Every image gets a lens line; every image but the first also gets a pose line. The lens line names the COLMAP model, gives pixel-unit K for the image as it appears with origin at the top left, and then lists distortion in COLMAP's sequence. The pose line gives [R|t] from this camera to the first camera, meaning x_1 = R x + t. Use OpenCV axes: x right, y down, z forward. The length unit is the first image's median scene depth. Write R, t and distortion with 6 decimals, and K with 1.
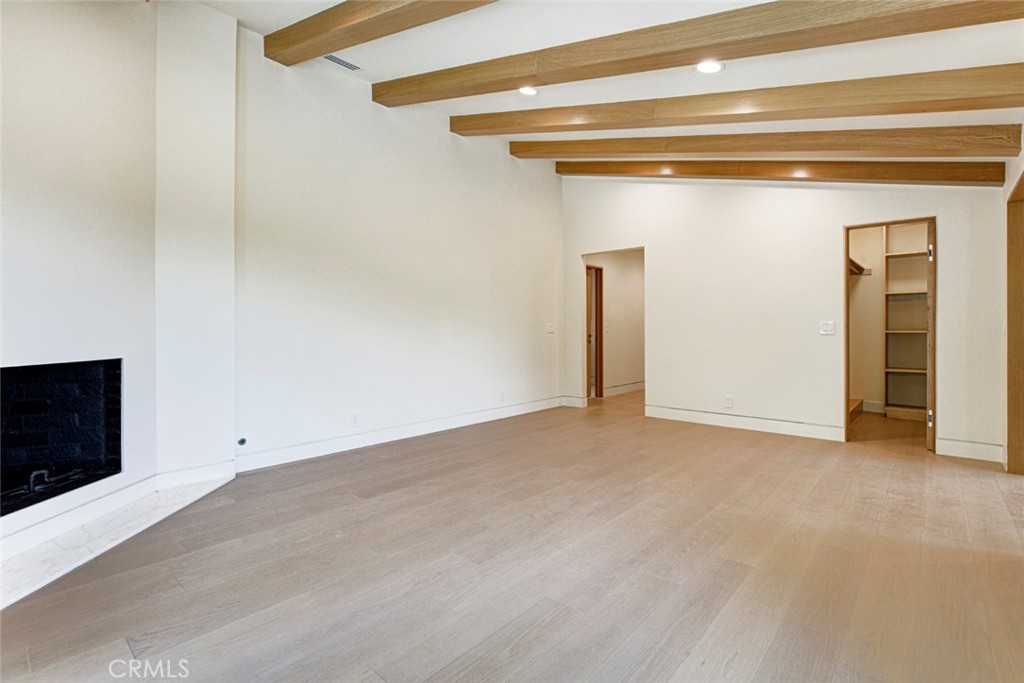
lens RADIAL K [[474.7, 0, 511.9], [0, 474.7, 336.2], [0, 0, 1]] dist [-0.005187, -0.000454]
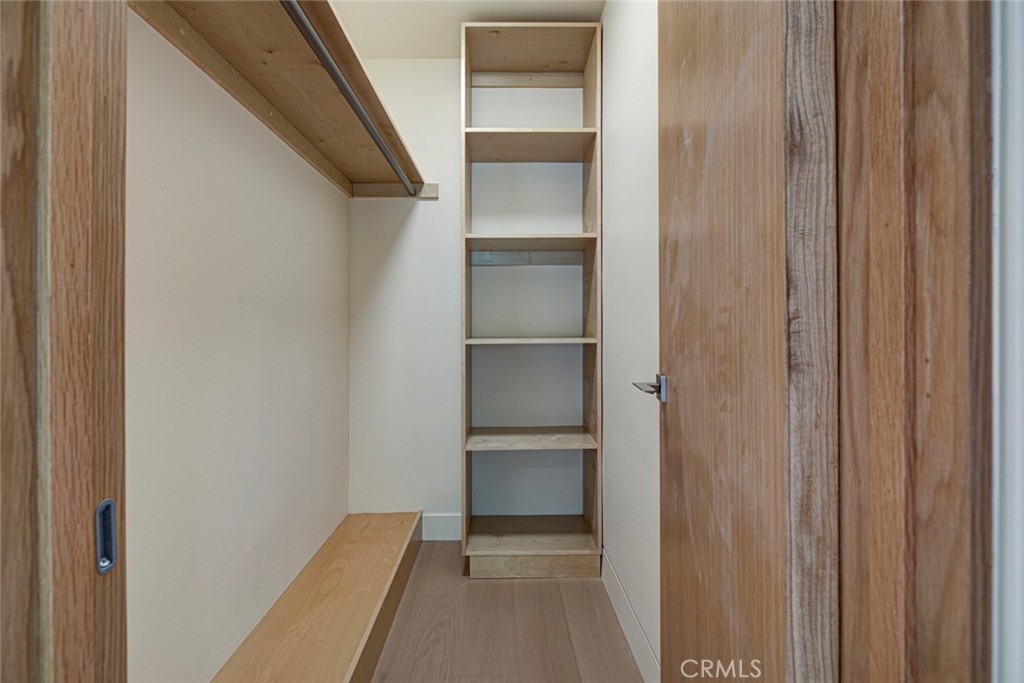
lens RADIAL K [[474.7, 0, 510.0], [0, 474.7, 339.4], [0, 0, 1]] dist [-0.005187, -0.000454]
pose [[0.733295, 0.003767, 0.679900, 0.547562], [0.003287, 0.999953, -0.009086, -0.007583], [-0.679902, 0.008897, 0.733249, 0.685733]]
